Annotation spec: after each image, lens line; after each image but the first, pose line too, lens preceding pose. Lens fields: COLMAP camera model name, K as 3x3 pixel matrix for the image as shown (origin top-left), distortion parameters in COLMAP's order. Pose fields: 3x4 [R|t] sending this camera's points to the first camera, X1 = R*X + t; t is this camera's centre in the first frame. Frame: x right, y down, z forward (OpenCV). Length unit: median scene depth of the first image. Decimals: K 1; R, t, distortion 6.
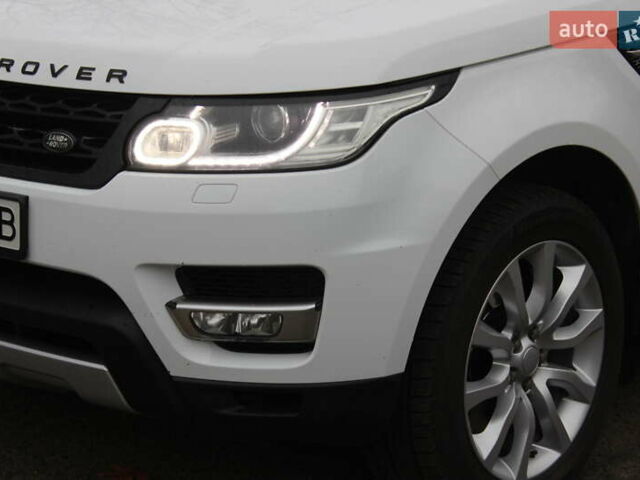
lens RADIAL K [[1711.0, 0, 322.4], [0, 1711.0, 242.6], [0, 0, 1]] dist [0.100594, 0.000000]
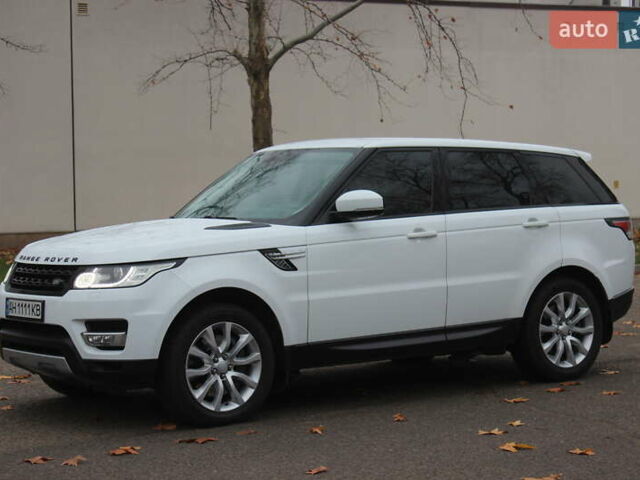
lens RADIAL K [[1711.0, 0, 326.0], [0, 1711.0, 235.9], [0, 0, 1]] dist [0.100594, 0.000000]
pose [[0.972535, -0.004664, -0.232710, 1.006890], [-0.043717, 0.978345, -0.202309, 0.449455], [0.228614, 0.206926, 0.951271, -1.754904]]
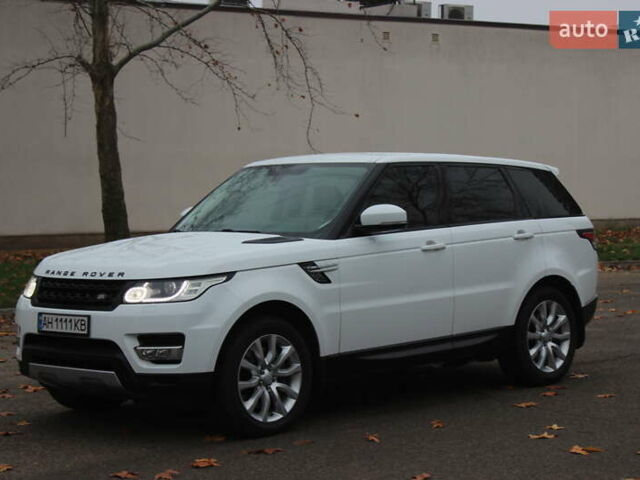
lens RADIAL K [[1711.0, 0, 337.6], [0, 1711.0, 231.6], [0, 0, 1]] dist [0.100594, 0.000000]
pose [[0.998191, -0.008462, -0.059517, 0.440890], [-0.004203, 0.977799, -0.209504, 0.459643], [0.059968, 0.209375, 0.975995, -1.932912]]
